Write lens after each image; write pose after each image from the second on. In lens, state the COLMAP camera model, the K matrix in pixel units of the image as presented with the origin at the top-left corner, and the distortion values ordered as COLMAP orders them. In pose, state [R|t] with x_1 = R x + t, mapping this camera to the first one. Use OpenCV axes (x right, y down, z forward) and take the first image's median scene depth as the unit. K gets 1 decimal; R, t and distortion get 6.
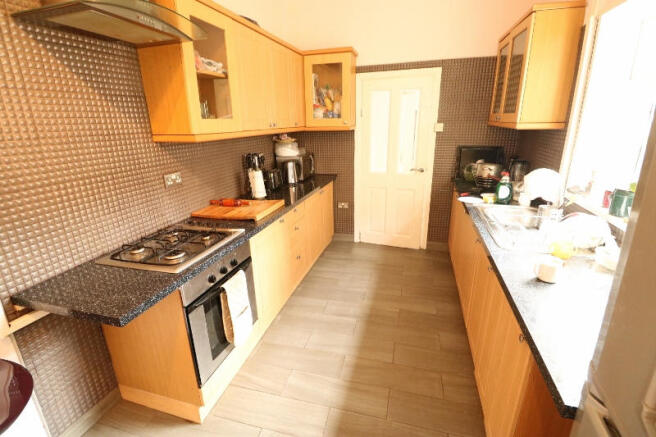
lens RADIAL K [[310.4, 0, 326.6], [0, 310.4, 219.4], [0, 0, 1]] dist [0.002228, 0.000117]
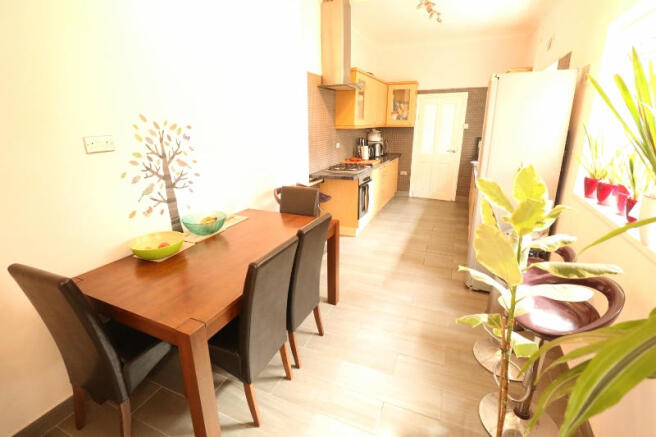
lens RADIAL K [[310.4, 0, 328.3], [0, 310.4, 216.0], [0, 0, 1]] dist [0.002228, 0.000117]
pose [[0.991892, 0.051552, -0.116161, -0.162210], [-0.052738, 0.998583, -0.007163, 0.248421], [0.115627, 0.013231, 0.993205, -0.776061]]
